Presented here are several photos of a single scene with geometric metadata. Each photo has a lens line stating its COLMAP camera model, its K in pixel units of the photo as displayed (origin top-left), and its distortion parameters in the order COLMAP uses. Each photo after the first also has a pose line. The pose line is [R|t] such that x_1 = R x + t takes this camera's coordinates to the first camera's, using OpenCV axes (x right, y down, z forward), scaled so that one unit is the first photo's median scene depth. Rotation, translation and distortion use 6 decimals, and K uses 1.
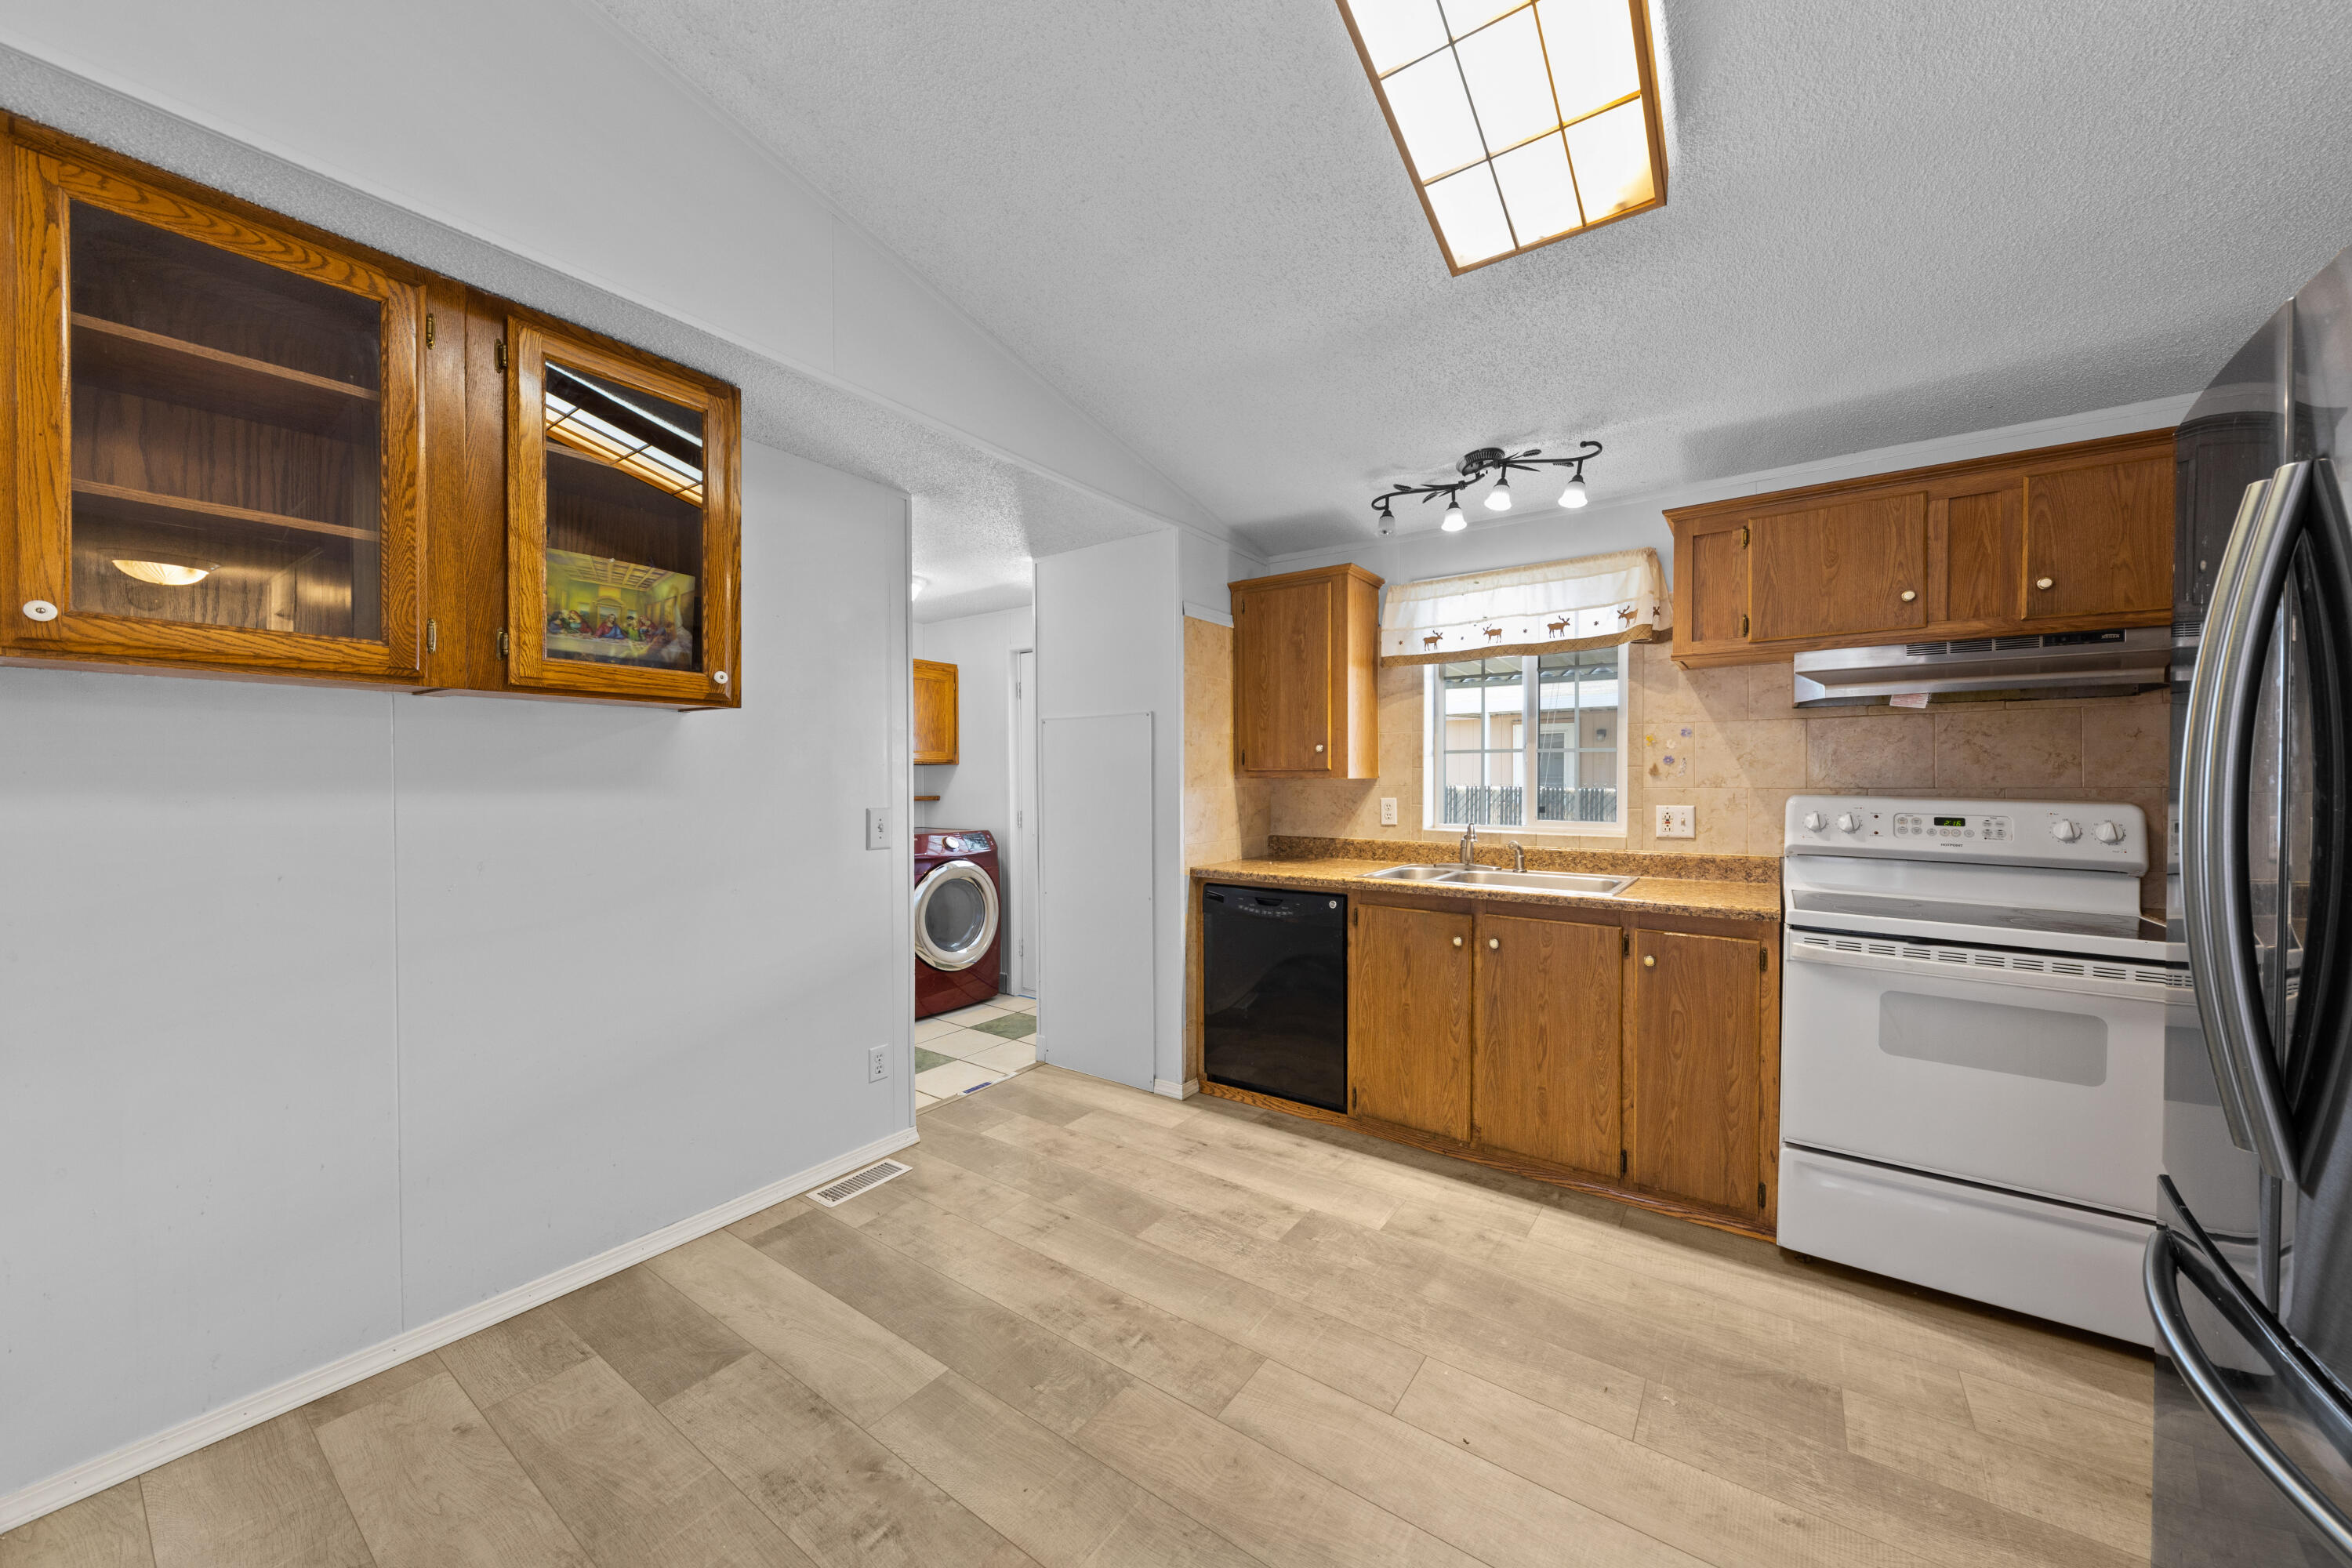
lens RADIAL K [[809.5, 0, 1188.9], [0, 809.5, 787.7], [0, 0, 1]] dist [0.011001, -0.004894]
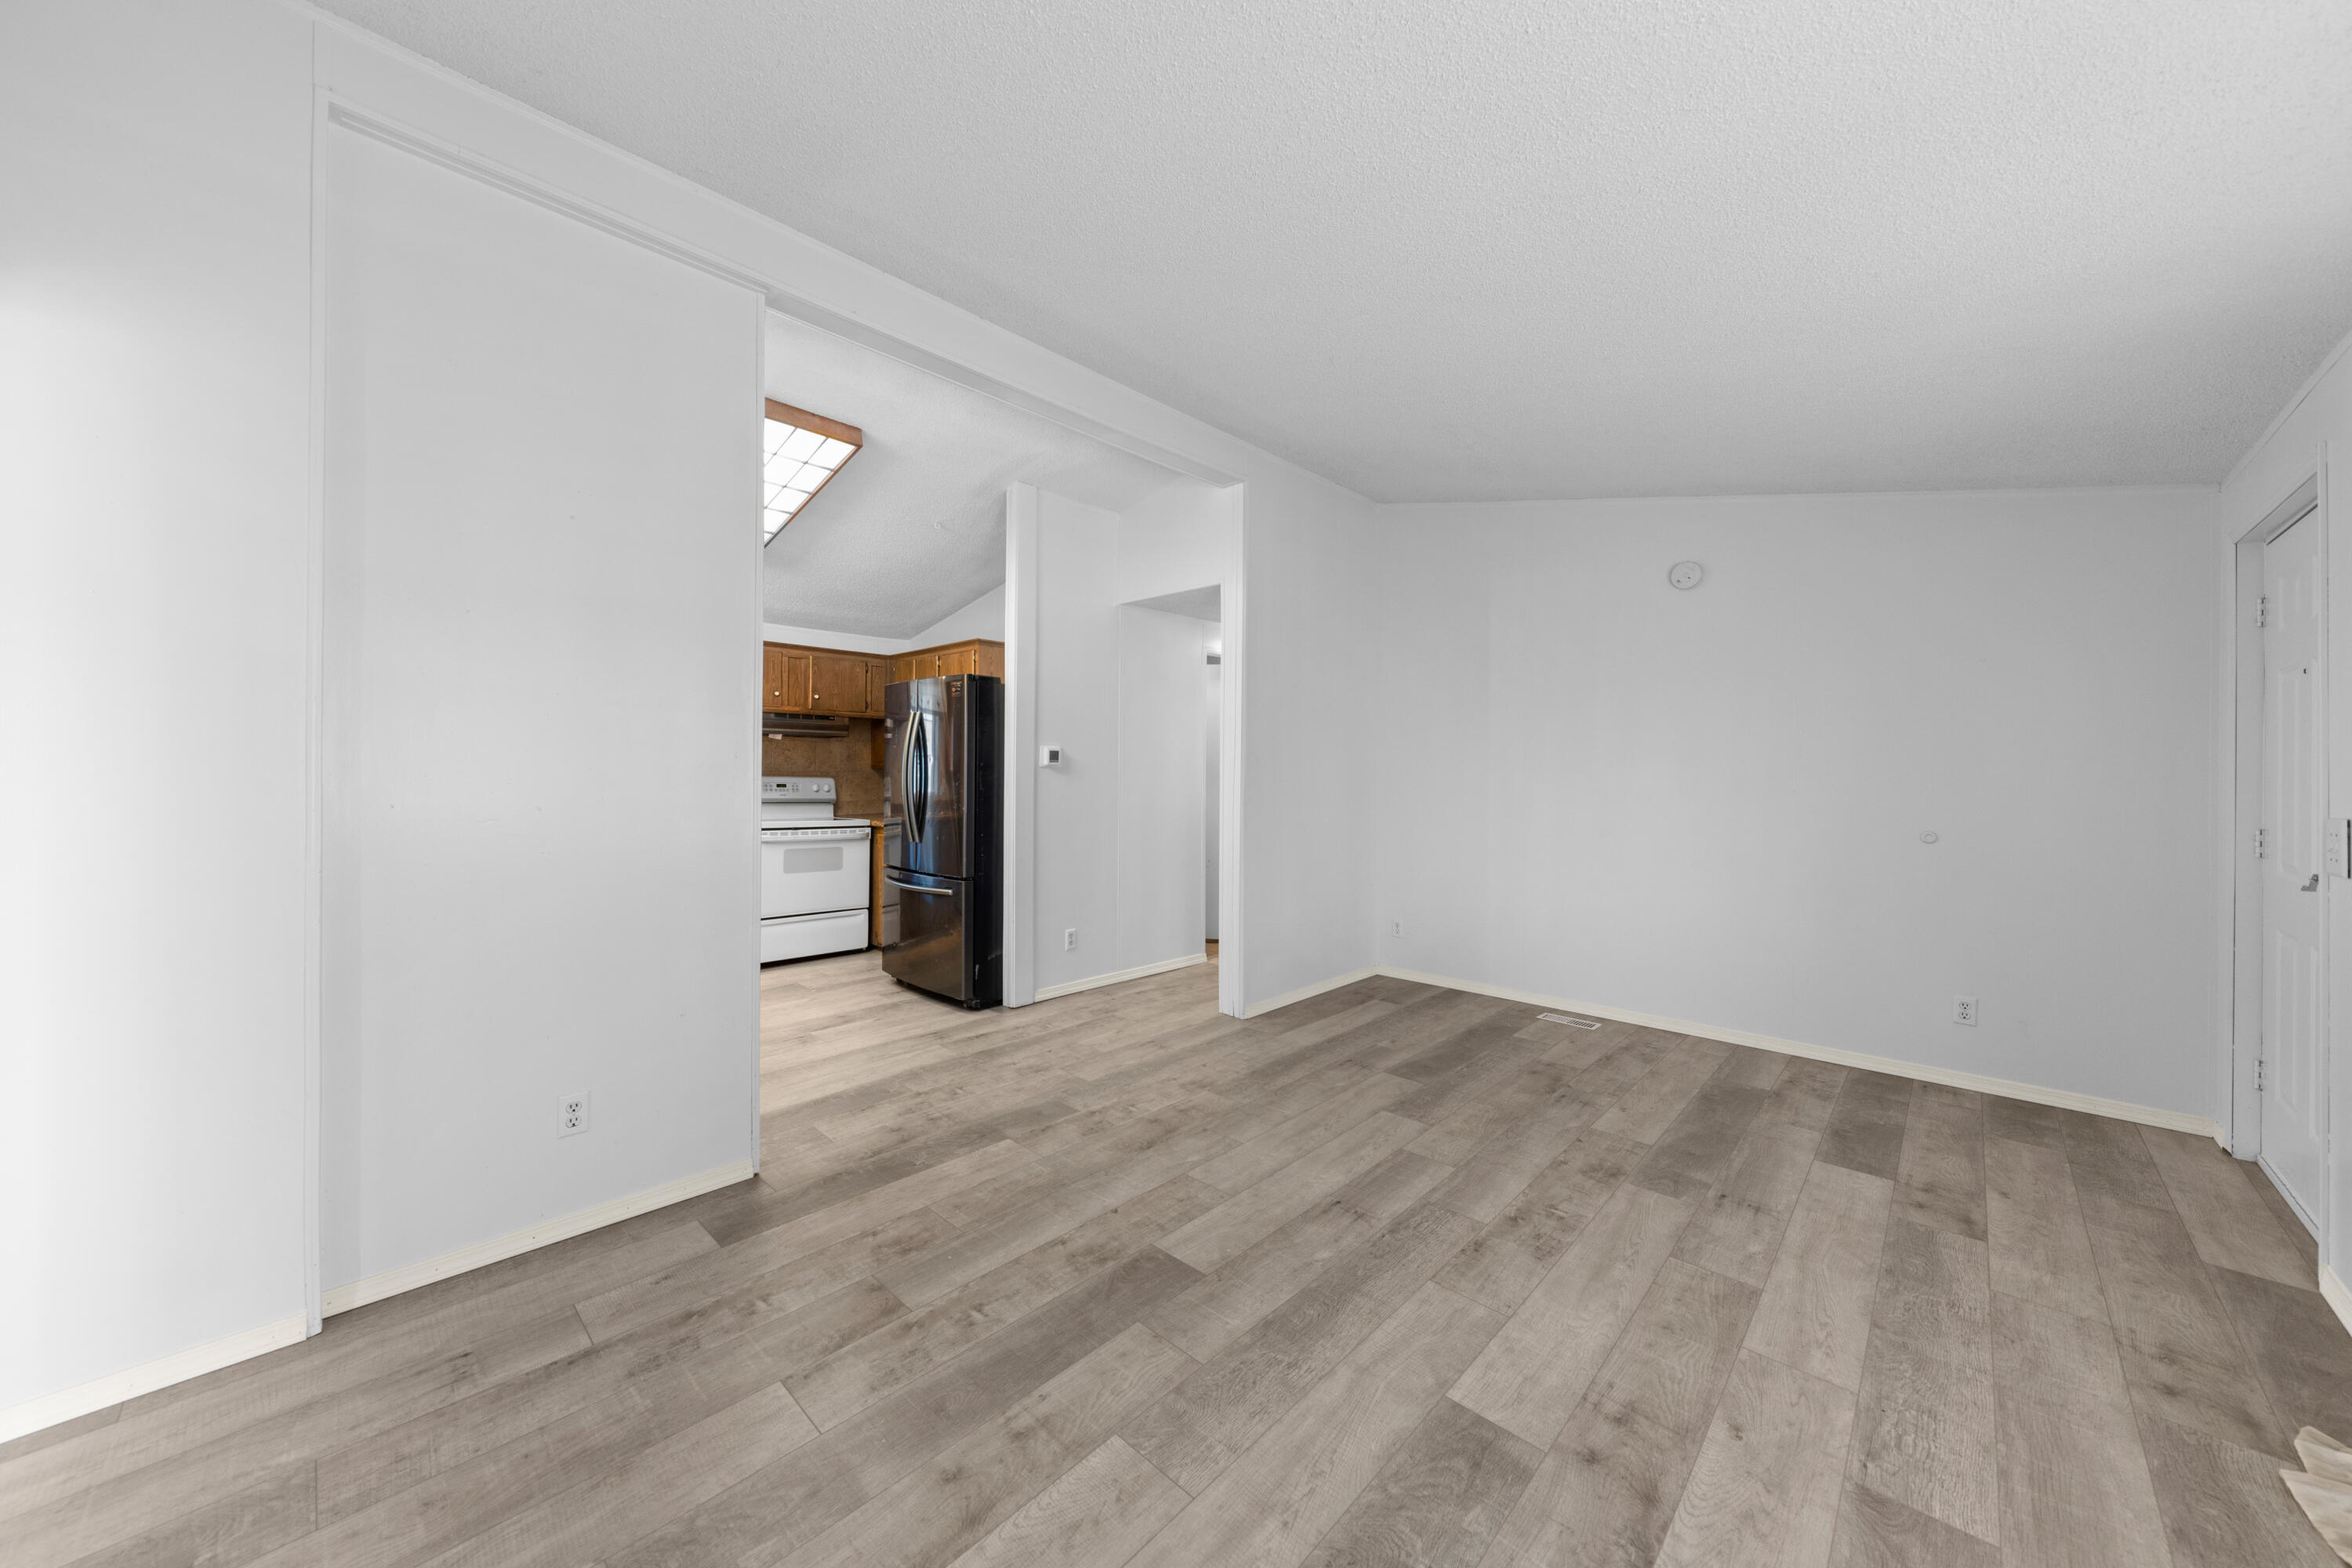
lens RADIAL K [[858.4, 0, 1205.1], [0, 858.4, 772.0], [0, 0, 1]] dist [0.000608, -0.005904]
pose [[0.129837, 0.001455, 0.991534, -1.343411], [0.004011, 0.999990, -0.001993, 0.010038], [-0.991527, 0.004236, 0.129829, -0.544022]]
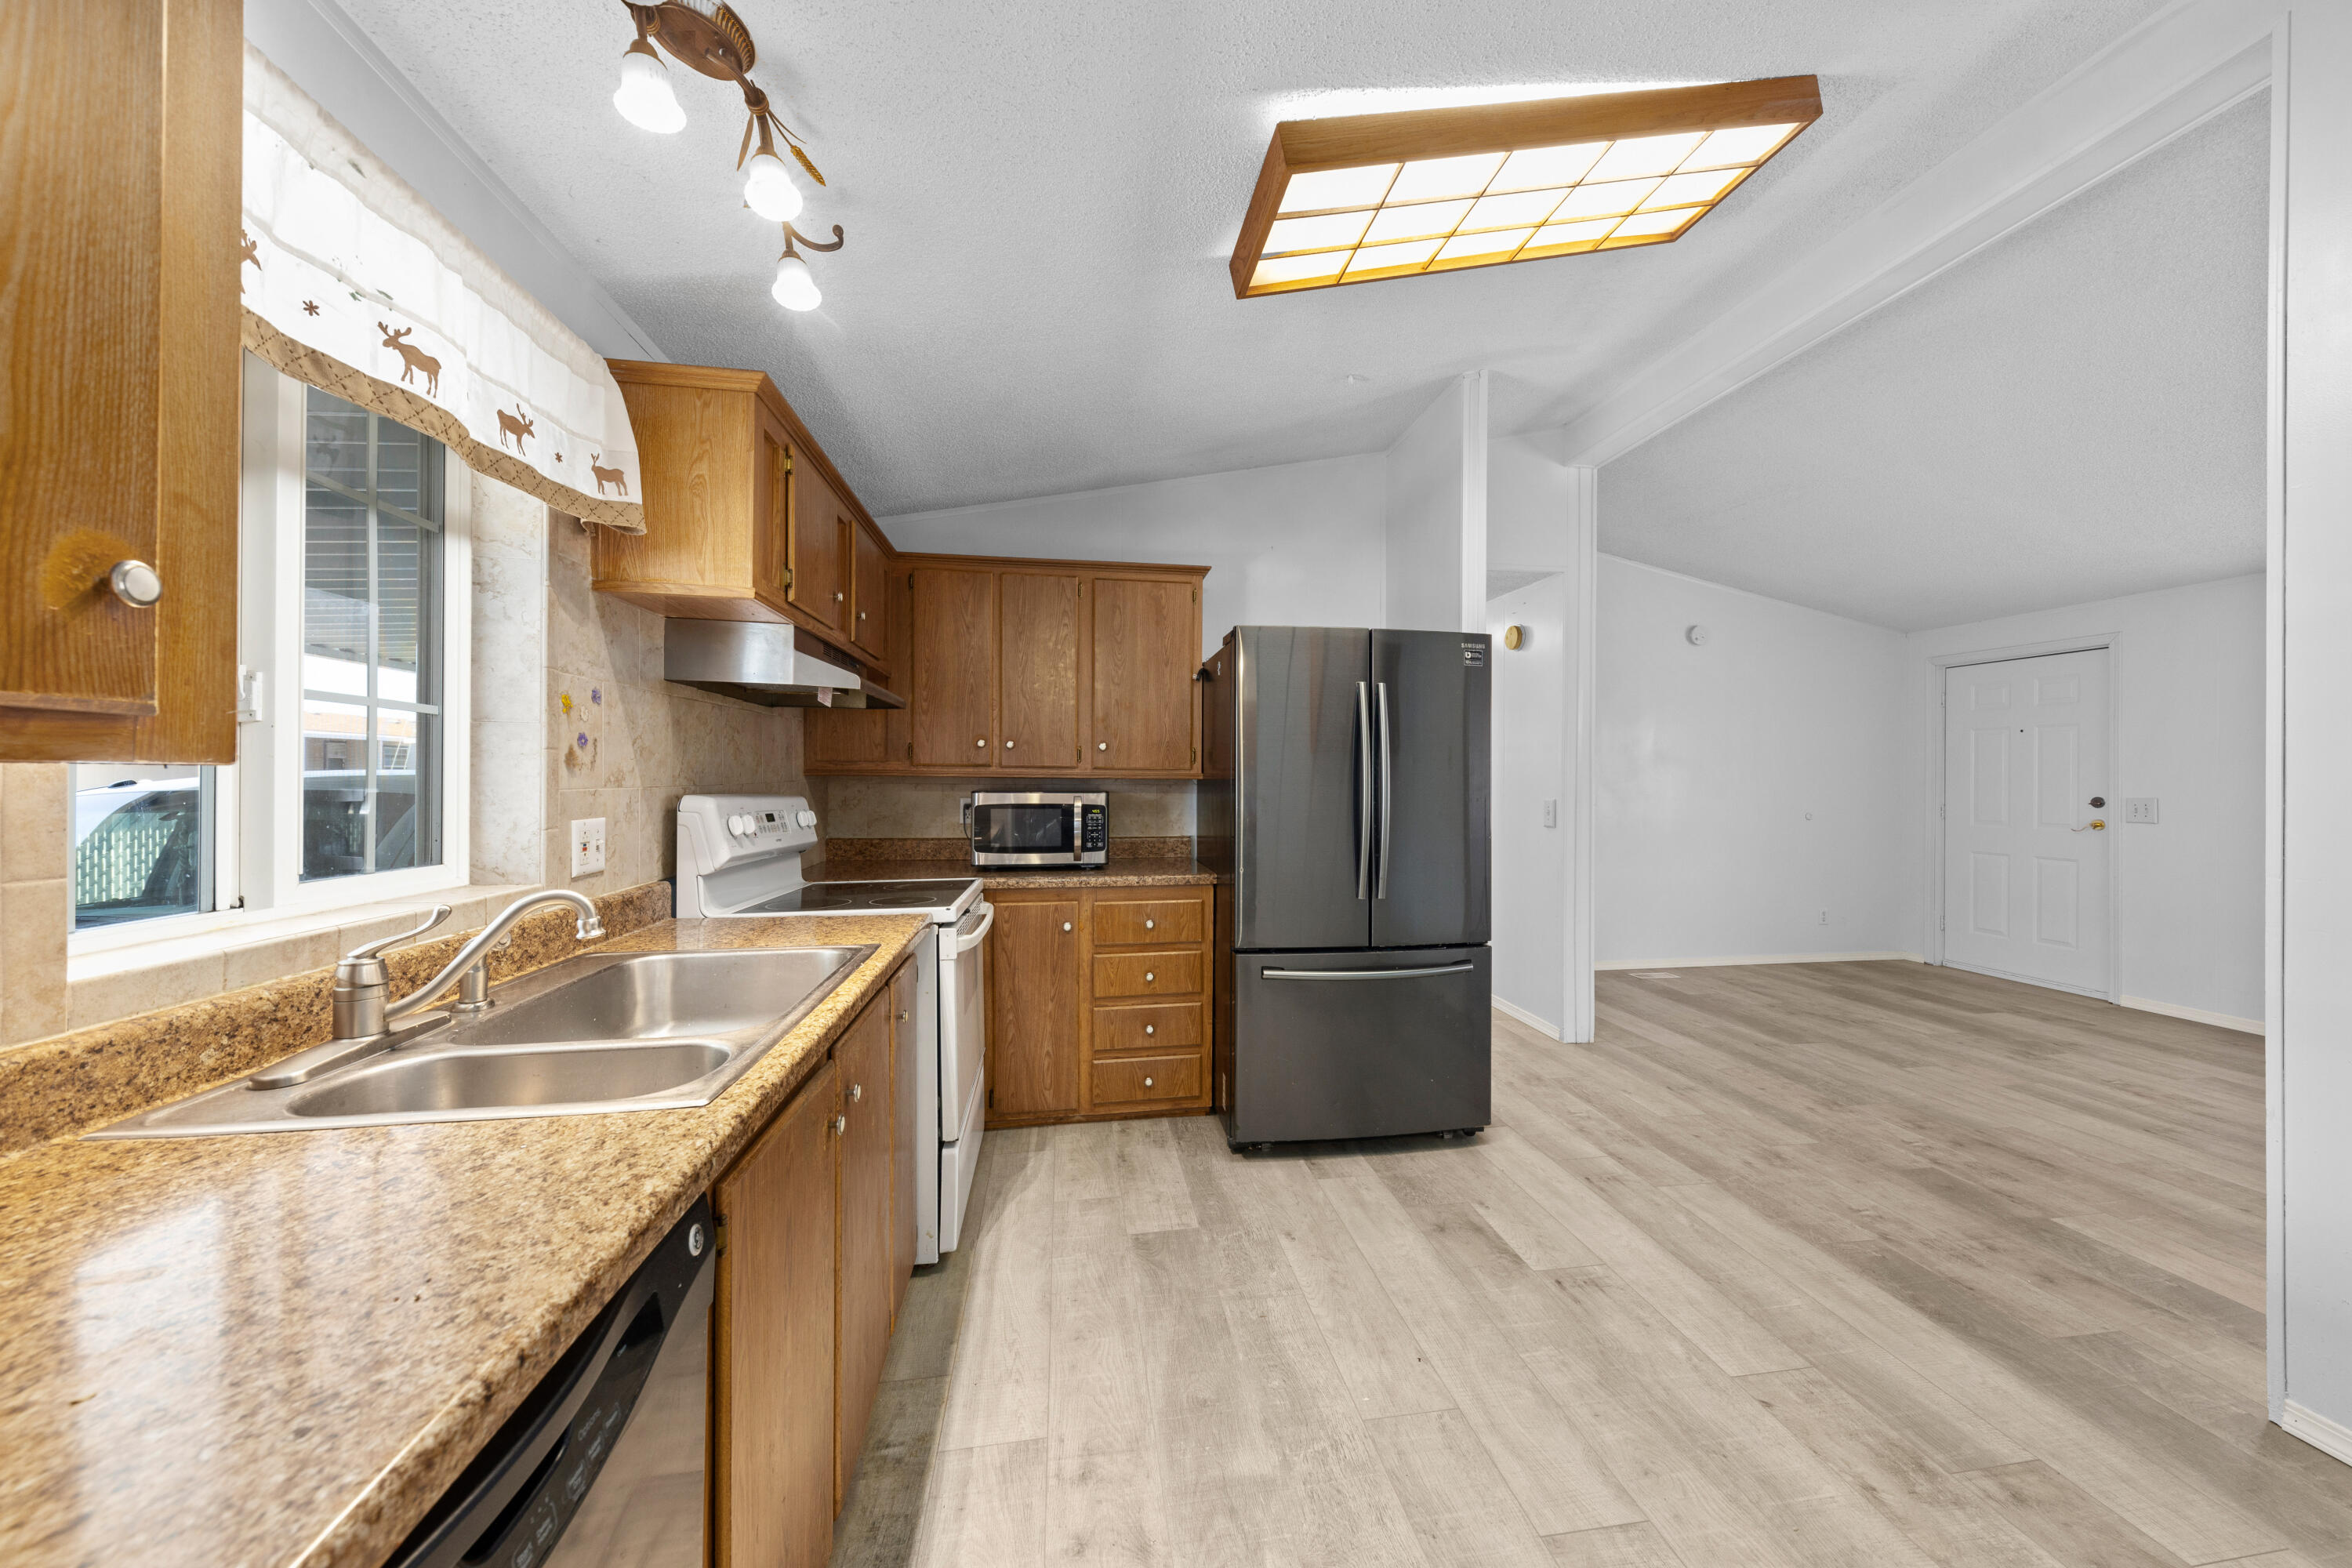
lens RADIAL K [[821.4, 0, 1213.3], [0, 821.4, 780.2], [0, 0, 1]] dist [0.013020, -0.005648]
pose [[-0.720209, -0.002913, 0.693751, -0.156297], [0.004500, 0.999951, 0.008870, -0.010415], [-0.693743, 0.009511, -0.720160, 1.264674]]
